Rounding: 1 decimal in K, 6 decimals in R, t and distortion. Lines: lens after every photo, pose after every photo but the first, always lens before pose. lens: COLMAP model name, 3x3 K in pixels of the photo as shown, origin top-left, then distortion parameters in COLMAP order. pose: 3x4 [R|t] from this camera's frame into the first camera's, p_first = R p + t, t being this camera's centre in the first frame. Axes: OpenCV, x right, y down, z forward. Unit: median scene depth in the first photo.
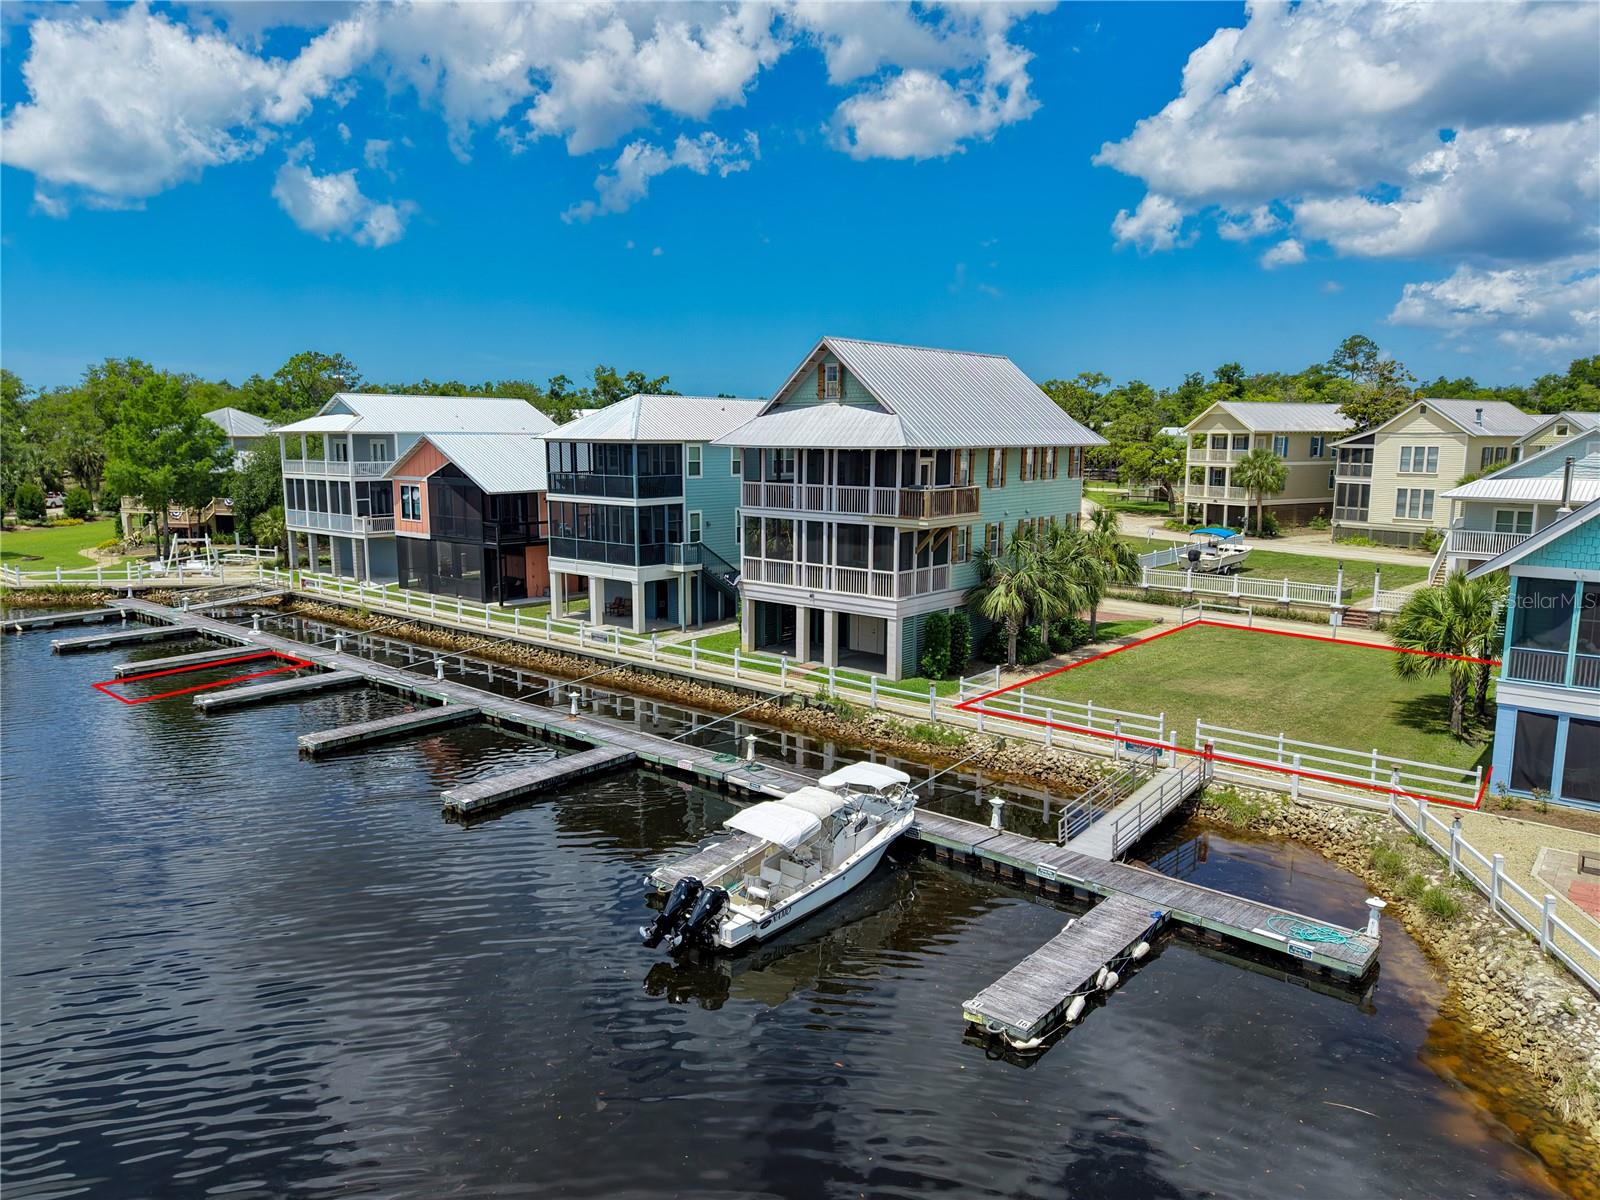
lens RADIAL K [[1061.2, 0, 795.8], [0, 1061.2, 595.1], [0, 0, 1]] dist [0.019851, -0.005089]
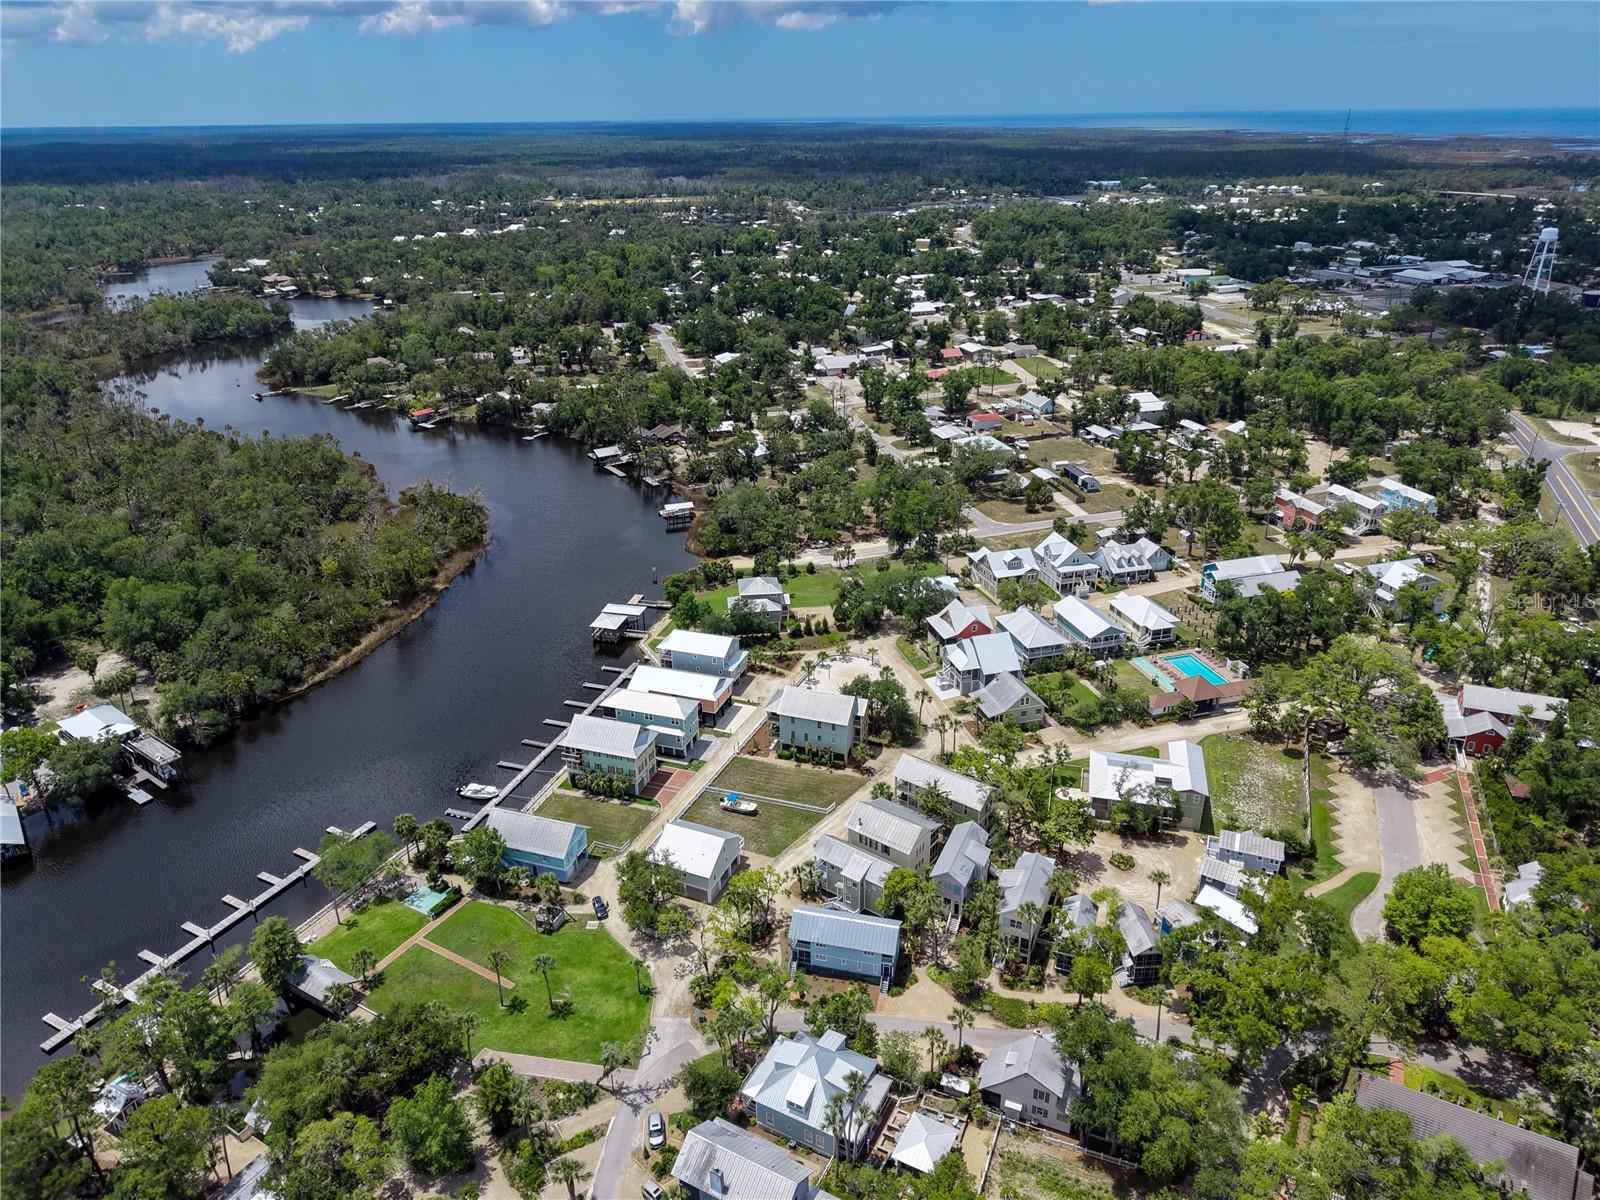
lens RADIAL K [[1089.5, 0, 792.6], [0, 1089.5, 594.2], [0, 0, 1]] dist [0.046120, -0.053680]
pose [[0.370787, 0.372653, -0.850674, 3.694800], [-0.128038, 0.927731, 0.350601, -2.186341], [0.919850, -0.021079, 0.391704, -0.032449]]
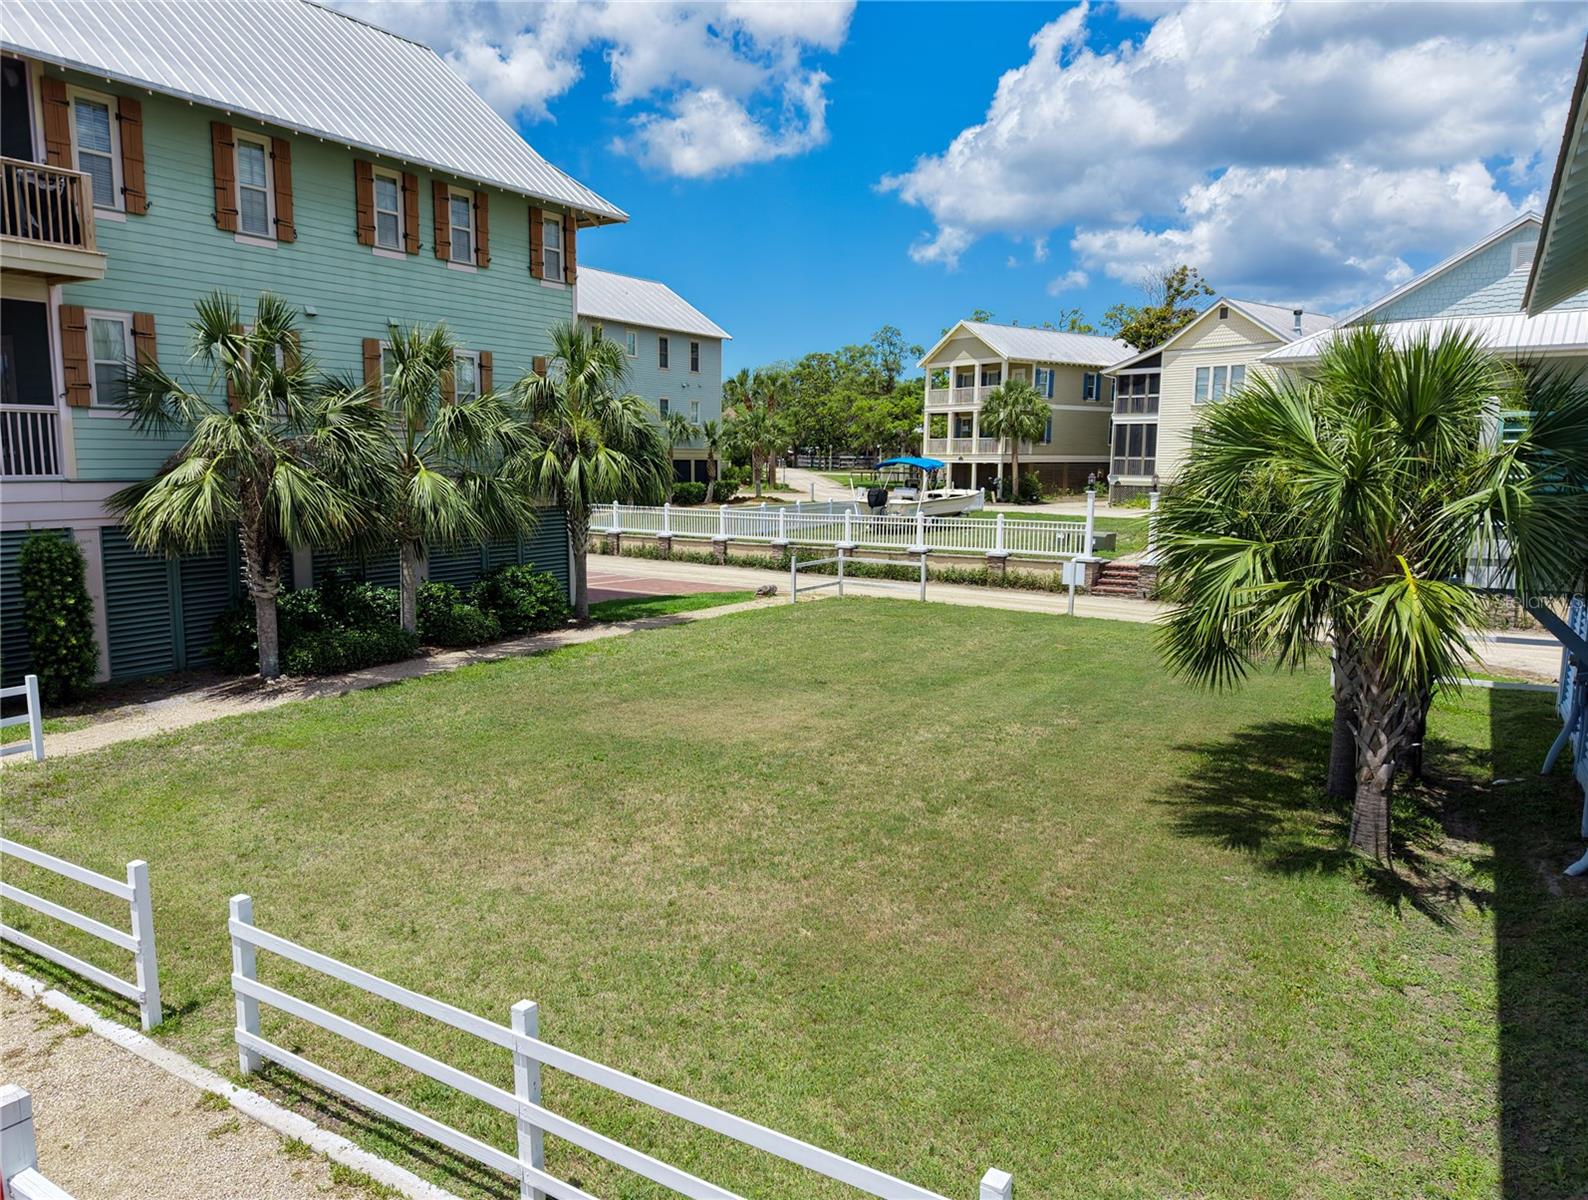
lens RADIAL K [[1108.6, 0, 747.9], [0, 1108.6, 606.5], [0, 0, 1]] dist [0.053874, -0.056676]
pose [[0.991736, -0.014201, 0.127510, 0.284289], [0.016041, 0.999781, -0.013415, 0.042346], [-0.127292, 0.015350, 0.991746, 0.495184]]
